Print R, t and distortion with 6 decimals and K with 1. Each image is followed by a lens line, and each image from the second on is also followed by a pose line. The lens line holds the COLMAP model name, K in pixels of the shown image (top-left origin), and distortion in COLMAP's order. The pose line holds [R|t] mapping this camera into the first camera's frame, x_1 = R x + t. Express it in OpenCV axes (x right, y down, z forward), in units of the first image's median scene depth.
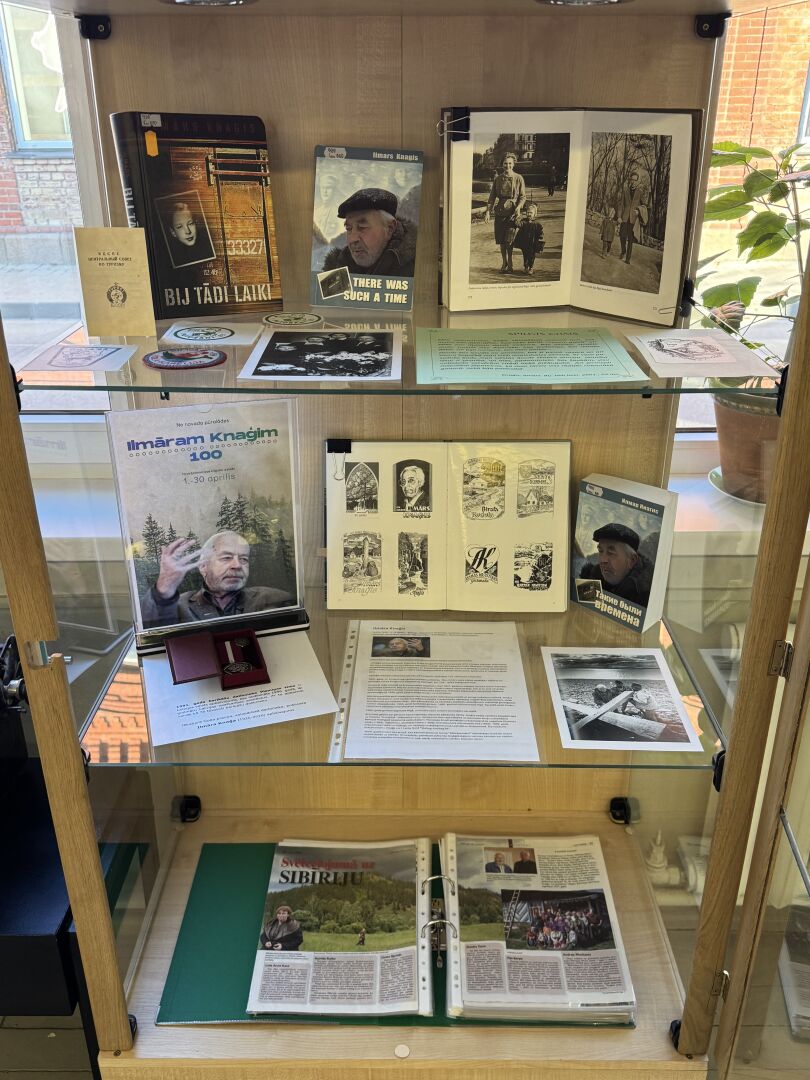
lens RADIAL K [[945.9, 0, 394.5], [0, 945.9, 549.0], [0, 0, 1]] dist [0.152813, -0.306076]
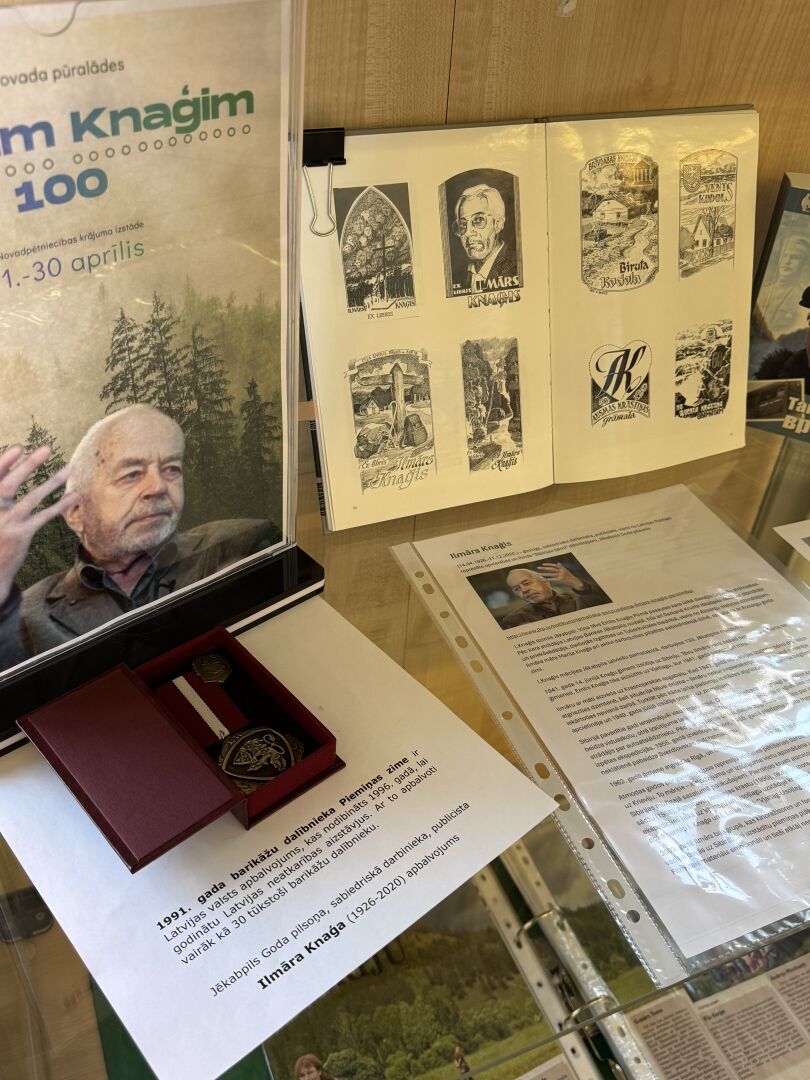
lens RADIAL K [[945.9, 0, 394.5], [0, 945.9, 549.0], [0, 0, 1]] dist [0.152813, -0.306076]
pose [[0.899930, -0.220546, 0.376147, -0.231275], [0.120665, 0.954927, 0.271210, -0.053480], [-0.419007, -0.198683, 0.885979, 0.603355]]
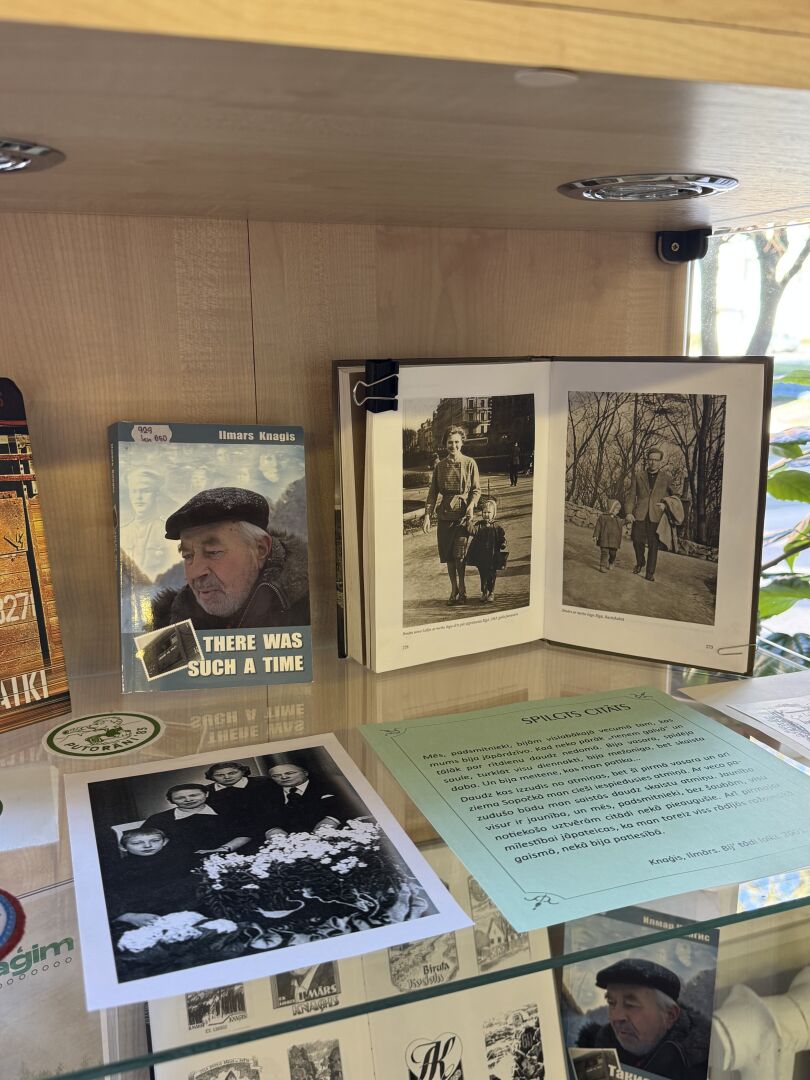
lens RADIAL K [[953.3, 0, 374.1], [0, 953.3, 540.3], [0, 0, 1]] dist [0.166961, -0.318961]
pose [[0.934450, -0.081136, 0.346727, -0.127766], [0.158078, 0.967013, -0.199743, -0.191432], [-0.319083, 0.241460, 0.916451, 0.397764]]
